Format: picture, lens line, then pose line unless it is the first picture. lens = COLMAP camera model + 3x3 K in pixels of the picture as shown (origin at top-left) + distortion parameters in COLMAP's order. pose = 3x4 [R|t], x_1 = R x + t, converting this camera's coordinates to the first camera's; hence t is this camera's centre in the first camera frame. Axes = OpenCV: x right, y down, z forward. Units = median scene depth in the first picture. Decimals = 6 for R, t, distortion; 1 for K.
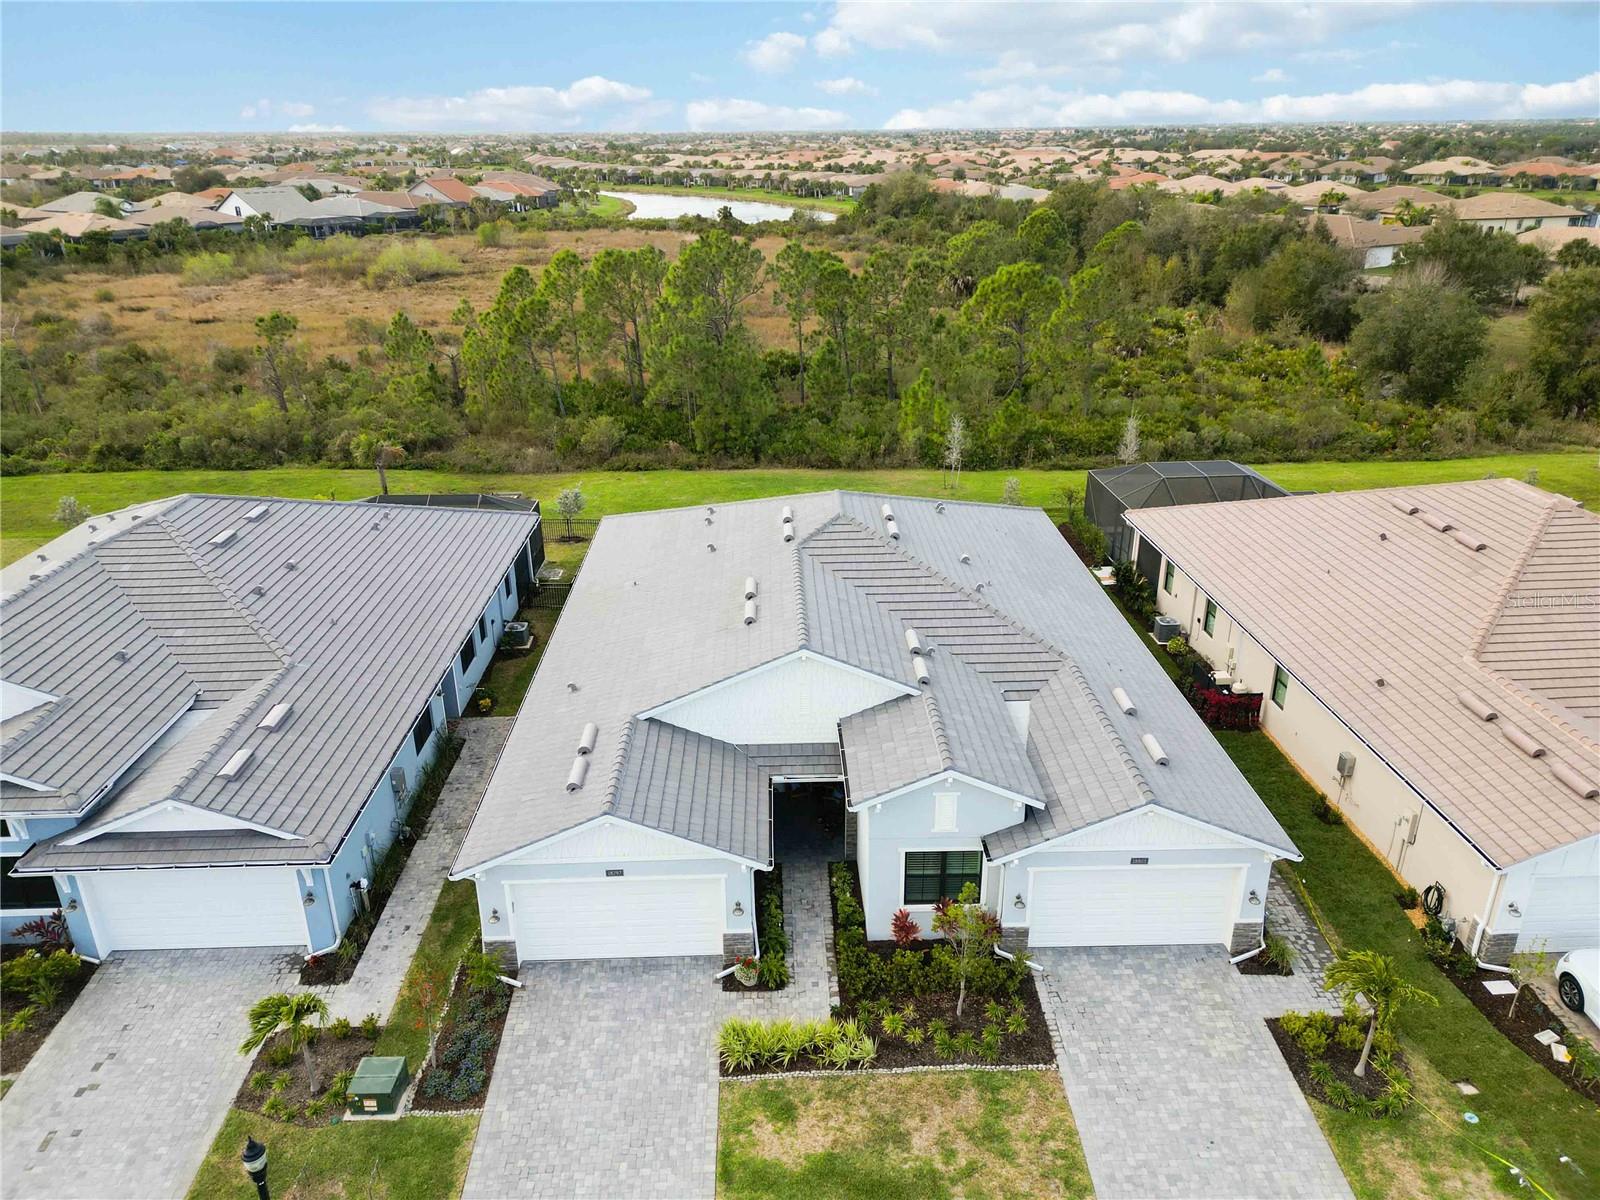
lens RADIAL K [[1112.4, 0, 799.1], [0, 1112.4, 599.8], [0, 0, 1]] dist [0.054537, -0.045287]
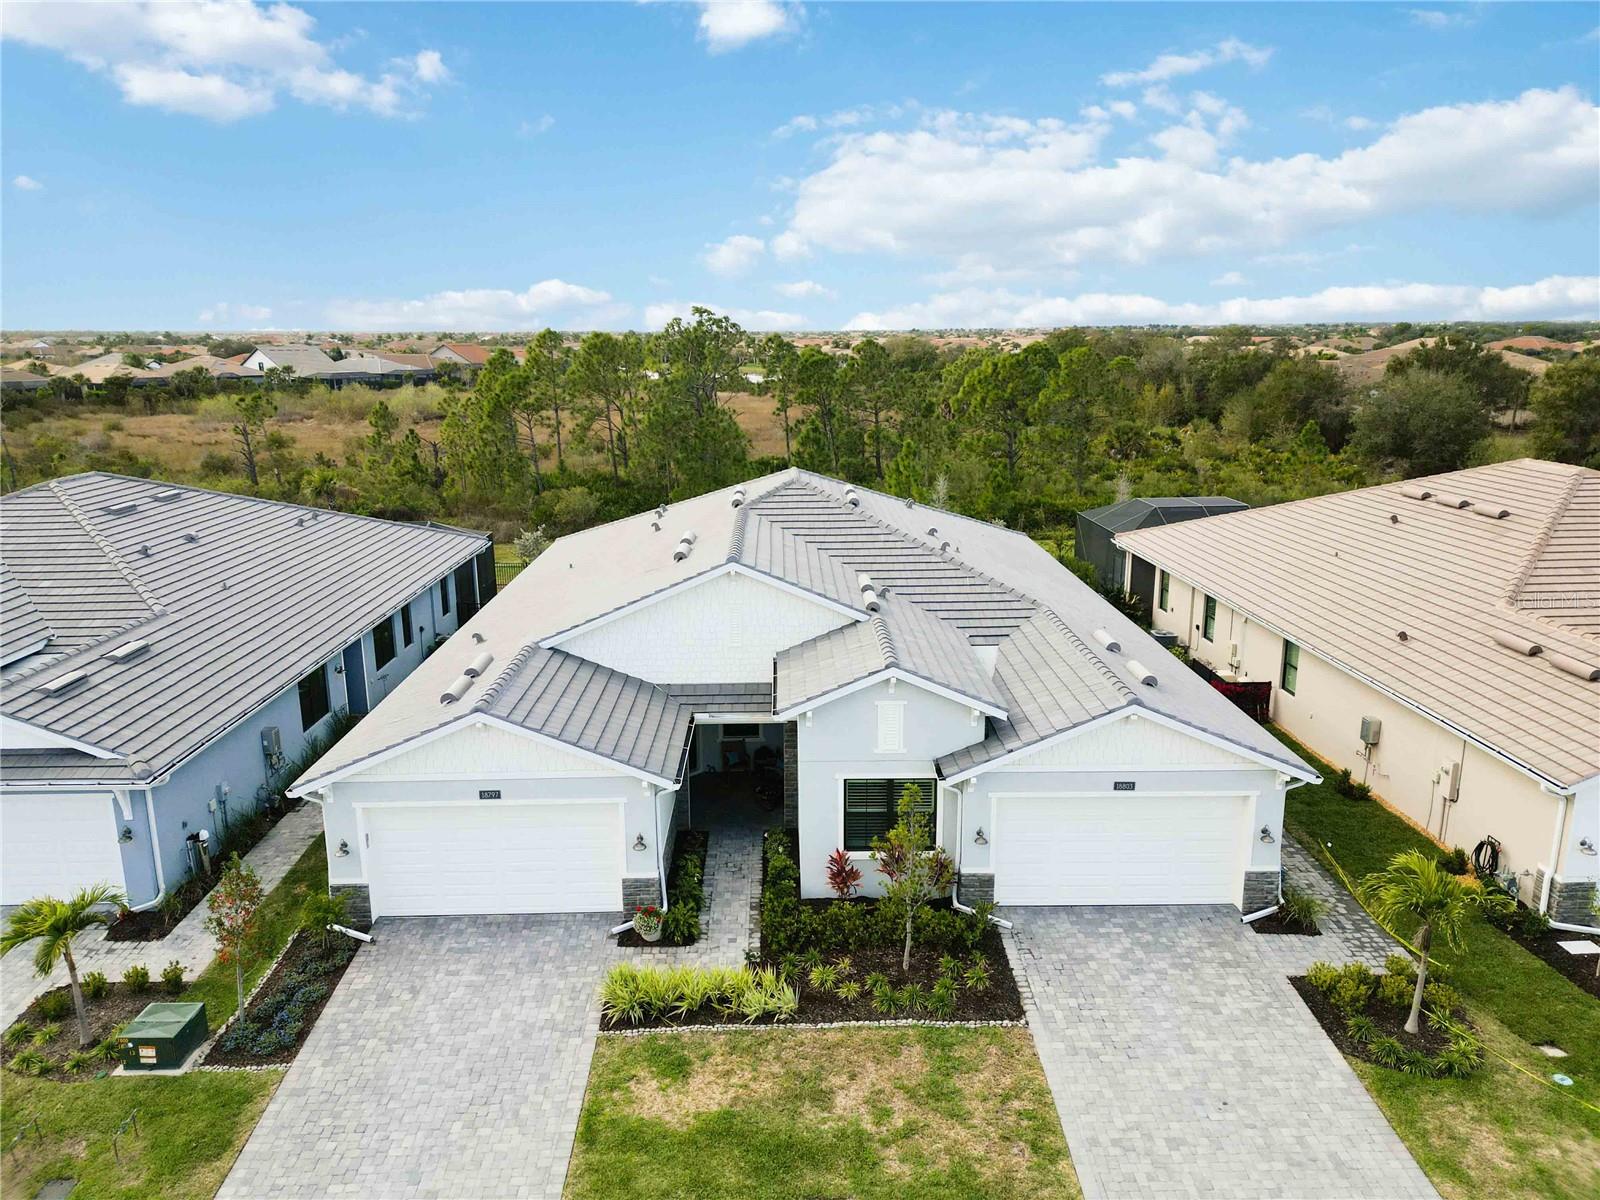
lens RADIAL K [[1112.4, 0, 798.7], [0, 1112.4, 599.7], [0, 0, 1]] dist [0.054537, -0.045287]
pose [[0.999927, 0.003706, -0.011485, 0.064065], [-0.005491, 0.987191, -0.159448, 0.205098], [0.010747, 0.159500, 0.987139, 0.141666]]
